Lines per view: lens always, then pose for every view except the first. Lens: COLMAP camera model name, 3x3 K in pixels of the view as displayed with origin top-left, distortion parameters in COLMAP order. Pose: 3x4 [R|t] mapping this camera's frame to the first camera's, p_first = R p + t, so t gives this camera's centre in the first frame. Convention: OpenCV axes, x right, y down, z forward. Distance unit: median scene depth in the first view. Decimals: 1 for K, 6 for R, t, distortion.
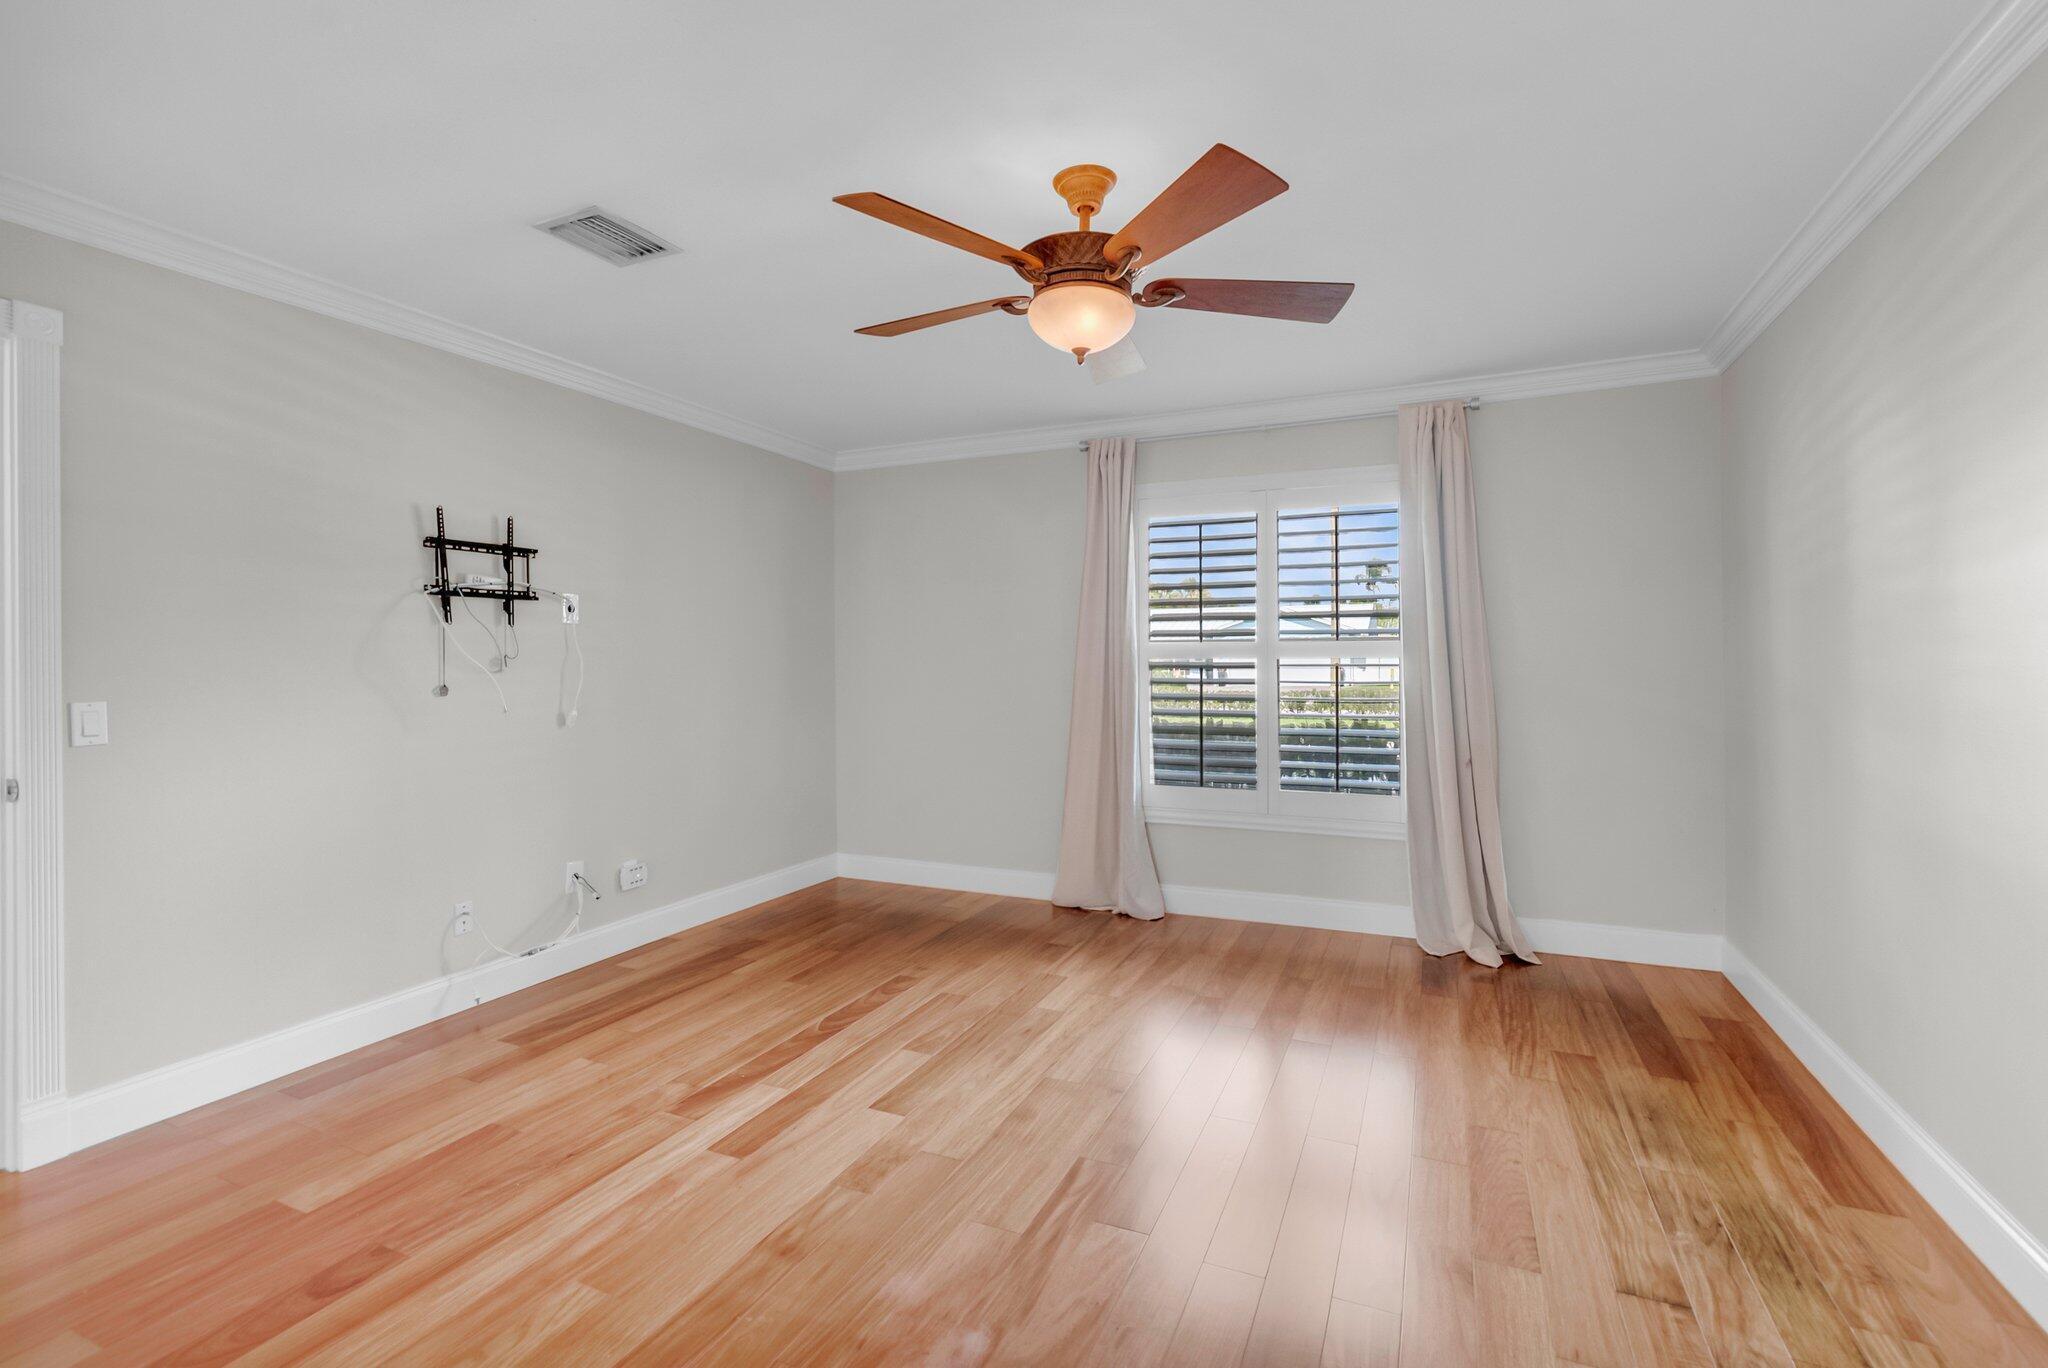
lens RADIAL K [[938.9, 0, 1028.4], [0, 938.9, 651.8], [0, 0, 1]] dist [-0.013741, 0.000092]
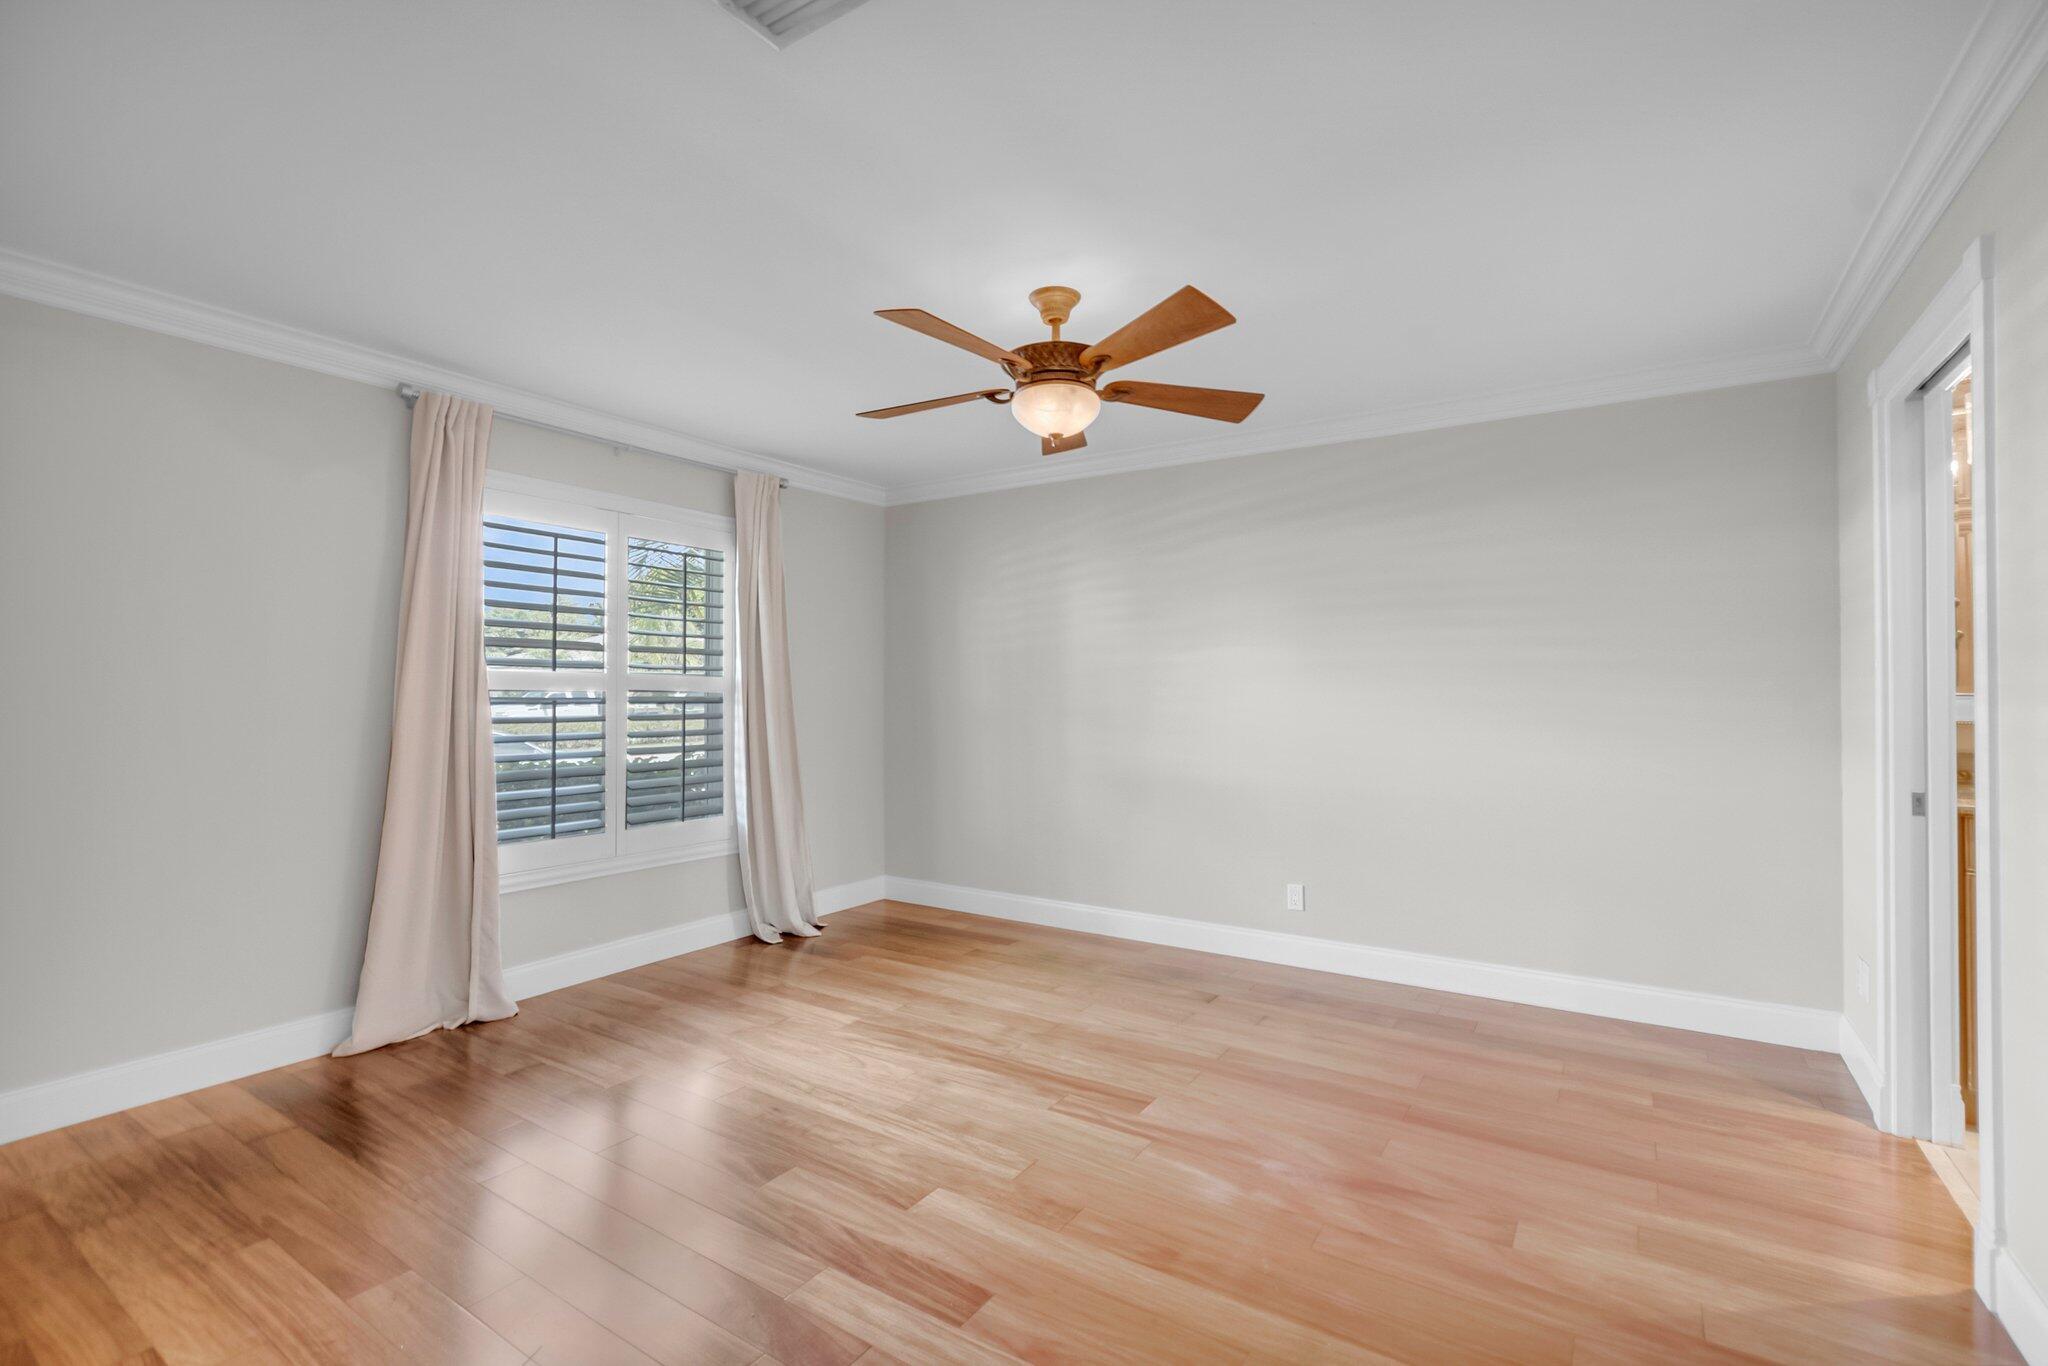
lens RADIAL K [[923.7, 0, 1021.6], [0, 923.7, 680.1], [0, 0, 1]] dist [-0.009332, 0.000113]
pose [[0.153983, 0.011459, 0.988007, -0.626652], [-0.013808, 0.999860, -0.009444, -0.001770], [-0.987977, -0.012188, 0.154120, 0.473800]]
